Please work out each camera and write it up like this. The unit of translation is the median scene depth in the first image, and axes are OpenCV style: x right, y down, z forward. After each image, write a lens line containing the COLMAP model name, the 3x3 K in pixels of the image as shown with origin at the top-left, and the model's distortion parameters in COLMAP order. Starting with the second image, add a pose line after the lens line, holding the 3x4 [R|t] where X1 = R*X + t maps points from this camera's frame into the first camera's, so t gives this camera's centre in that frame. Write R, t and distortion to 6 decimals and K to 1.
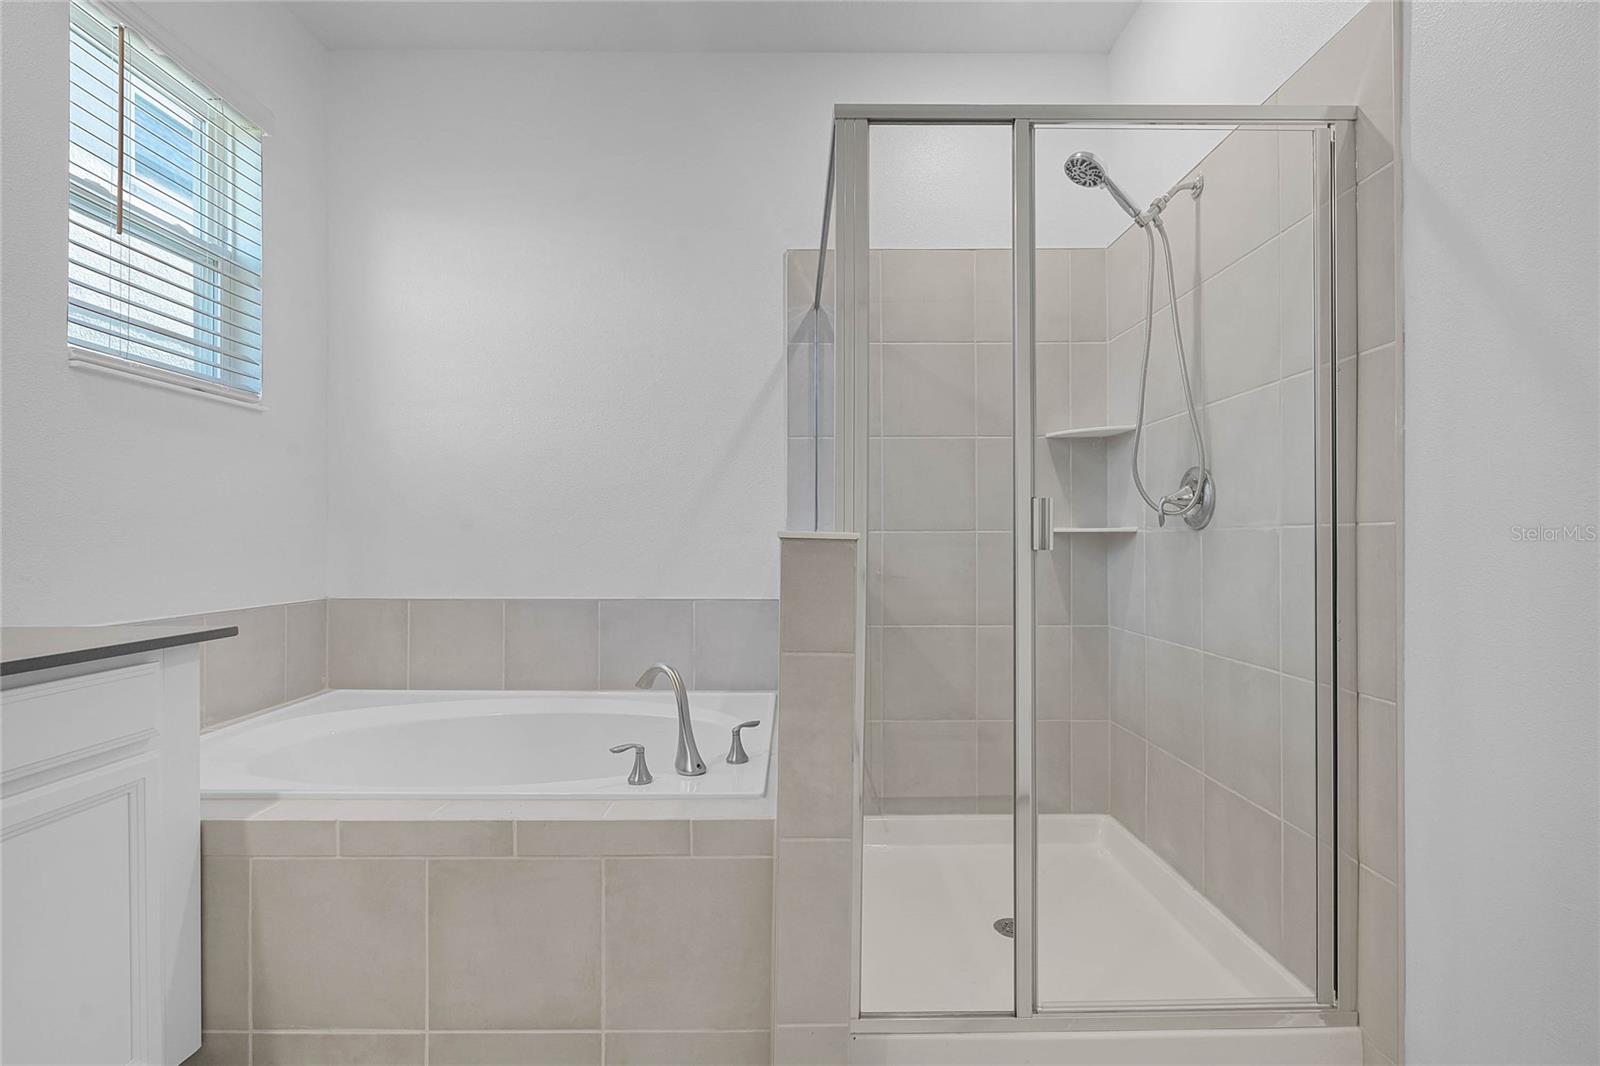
lens RADIAL K [[765.9, 0, 797.4], [0, 765.9, 535.5], [0, 0, 1]] dist [-0.002314, 0.000786]
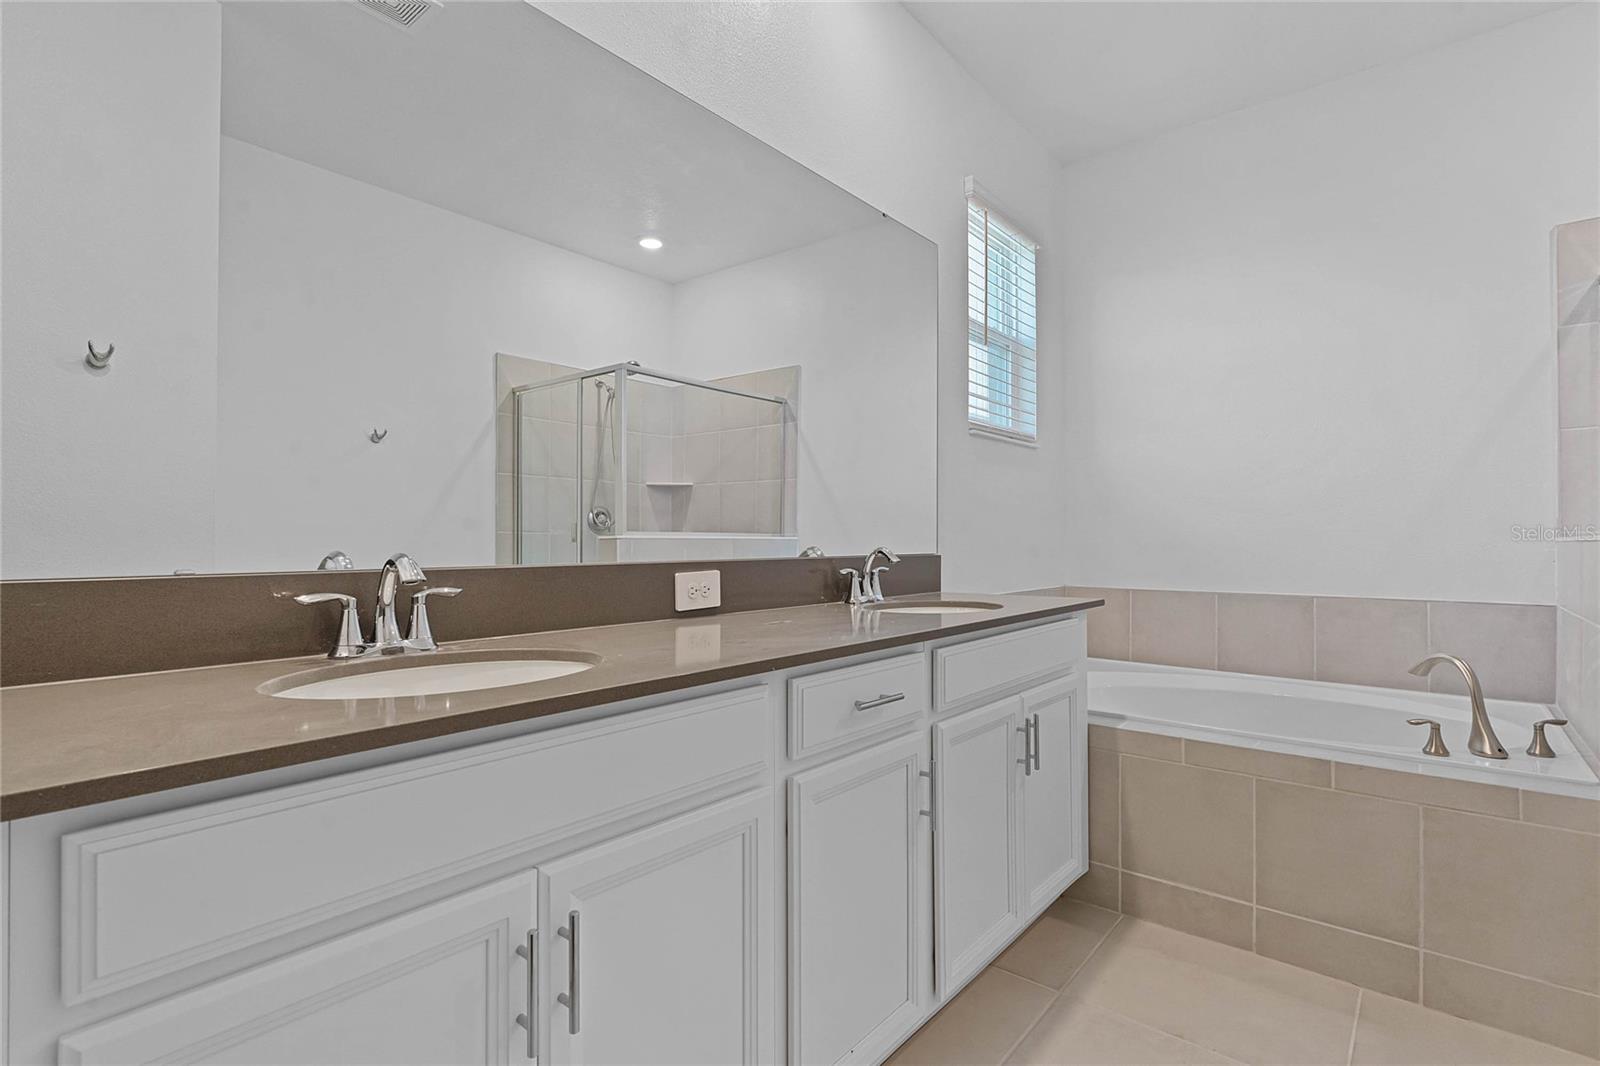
lens RADIAL K [[765.9, 0, 812.2], [0, 765.9, 537.3], [0, 0, 1]] dist [-0.002314, 0.000786]
pose [[0.767352, -0.002448, -0.641221, -0.186764], [0.003303, 0.999995, 0.000135, -0.003908], [0.641217, -0.002222, 0.767356, -0.467315]]
